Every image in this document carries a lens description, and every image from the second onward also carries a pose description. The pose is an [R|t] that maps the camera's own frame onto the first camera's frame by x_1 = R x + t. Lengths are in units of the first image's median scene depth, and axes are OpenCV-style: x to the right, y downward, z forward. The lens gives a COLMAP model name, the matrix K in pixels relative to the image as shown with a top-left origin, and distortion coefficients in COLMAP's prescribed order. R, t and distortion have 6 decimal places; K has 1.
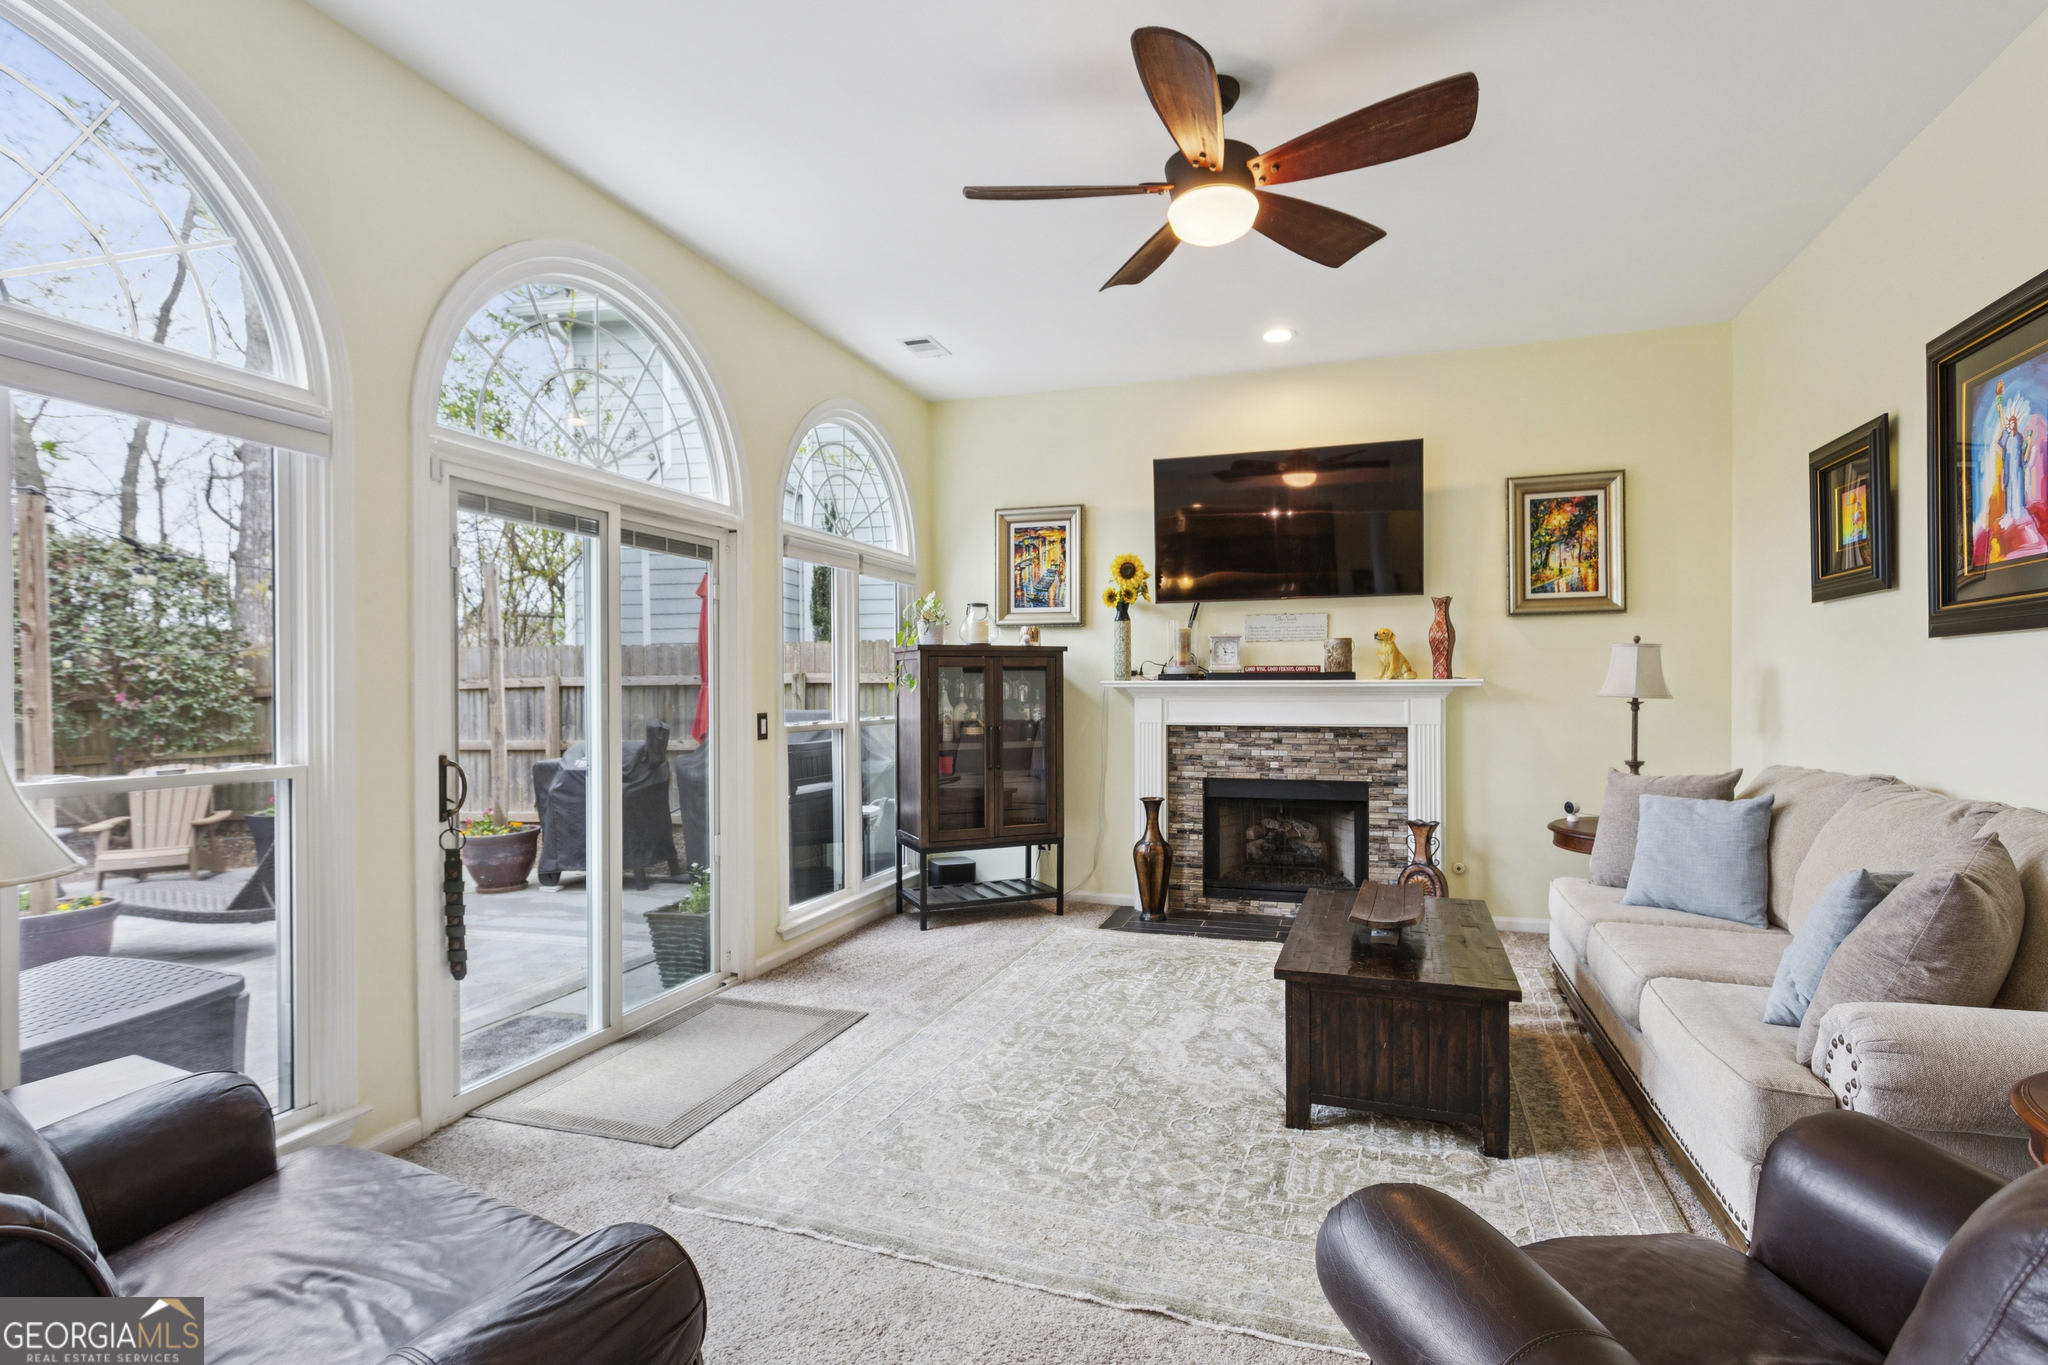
lens RADIAL K [[1004.1, 0, 1022.8], [0, 1004.1, 685.2], [0, 0, 1]] dist [-0.011873, 0.001937]
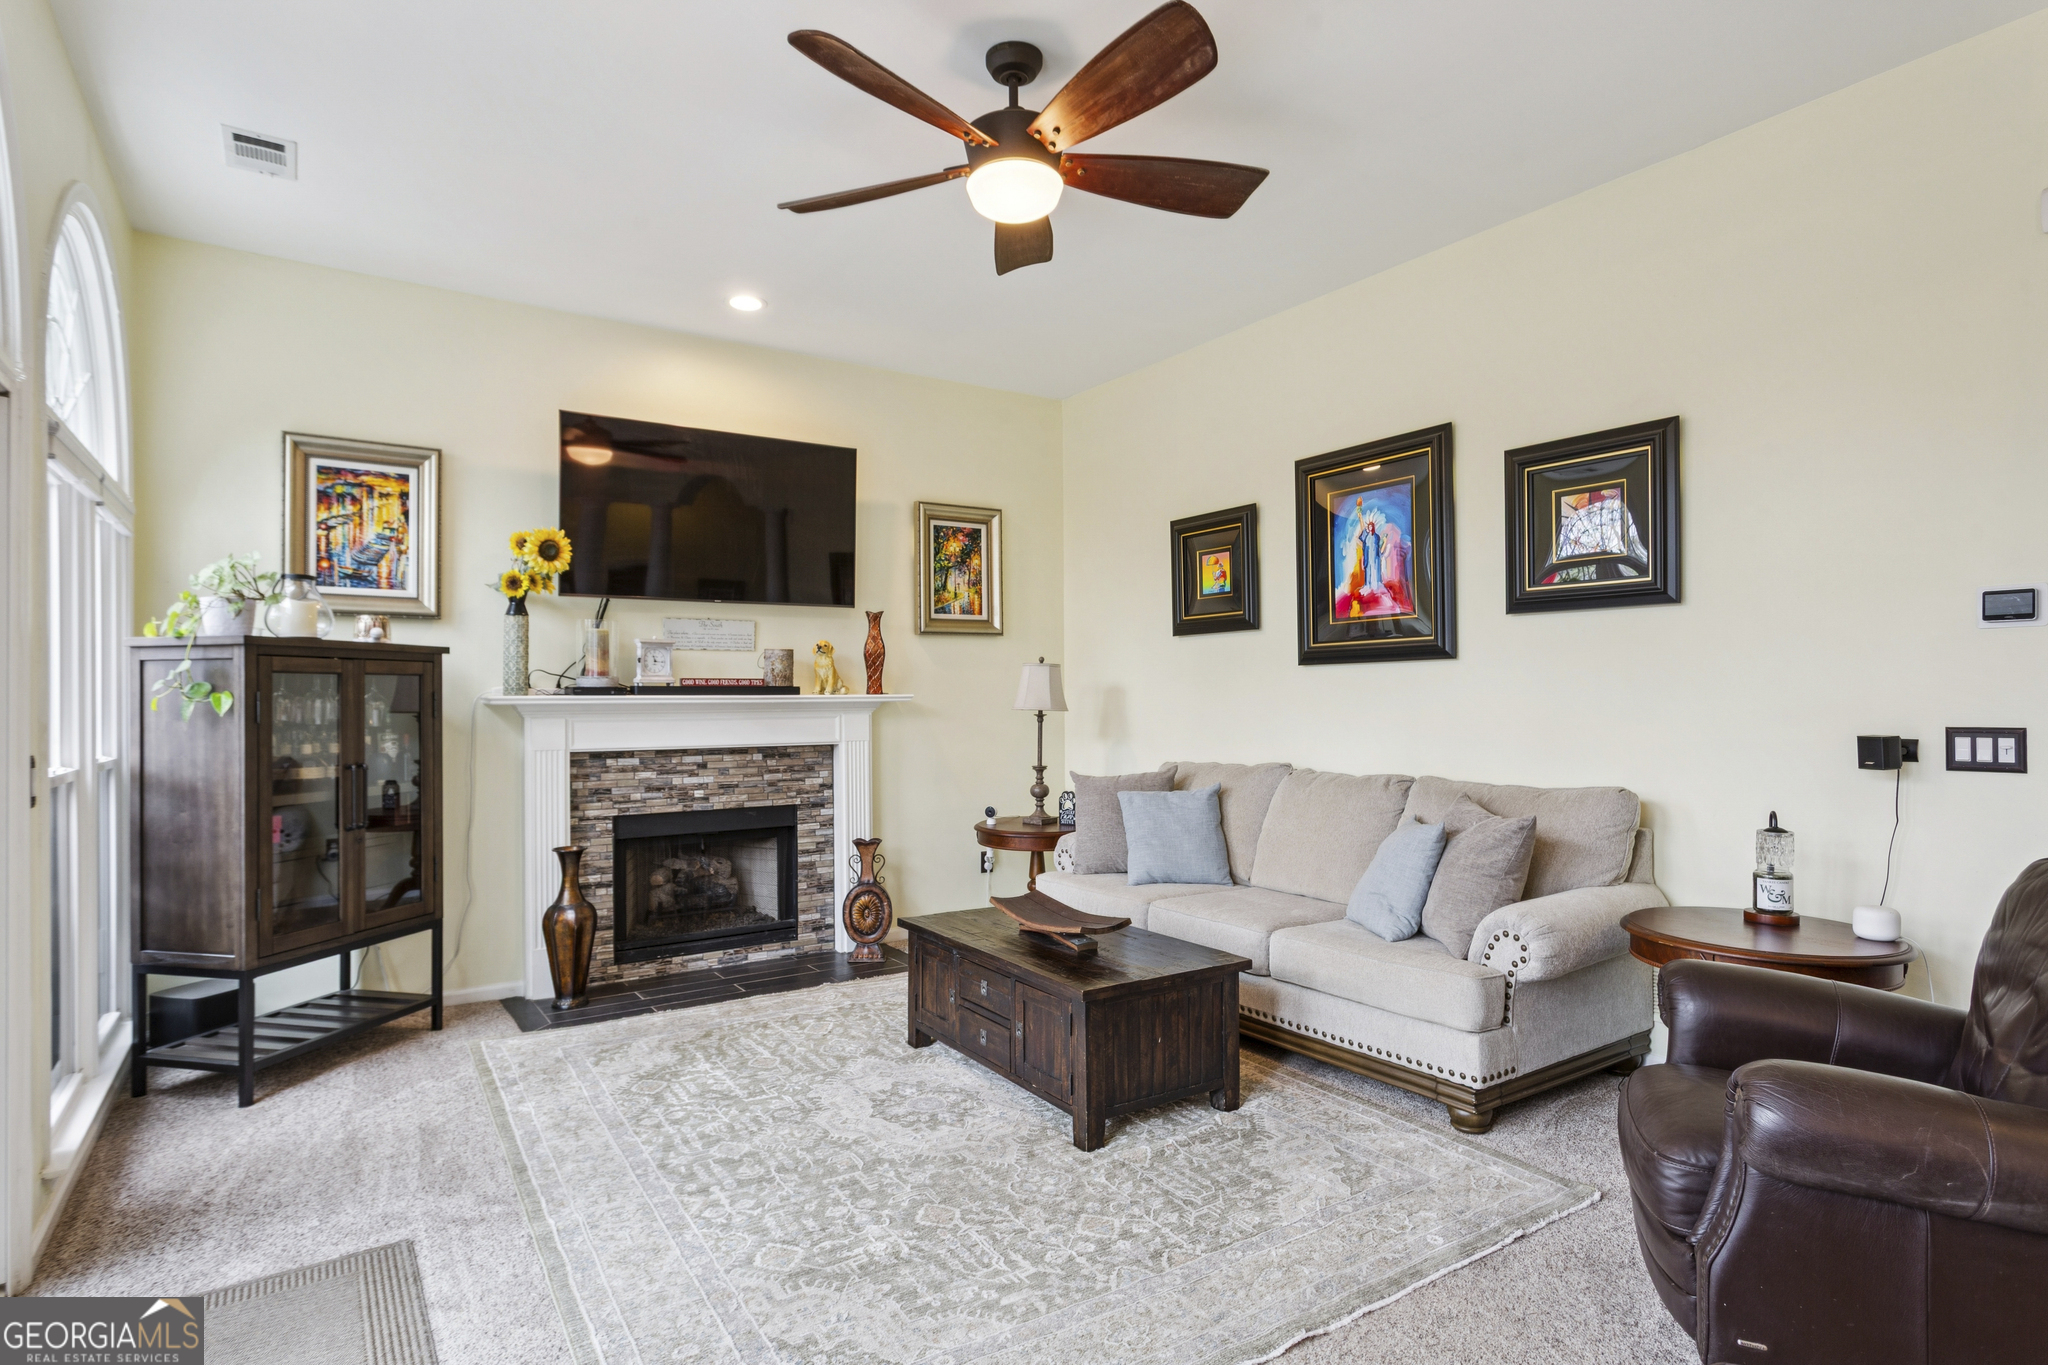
lens RADIAL K [[1090.6, 0, 1028.5], [0, 1090.6, 685.6], [0, 0, 1]] dist [-0.012725, 0.003921]
pose [[0.595031, 0.008969, 0.803653, -0.367843], [0.003821, 0.999895, -0.013988, 0.001121], [-0.803694, 0.011395, 0.594934, 0.240423]]
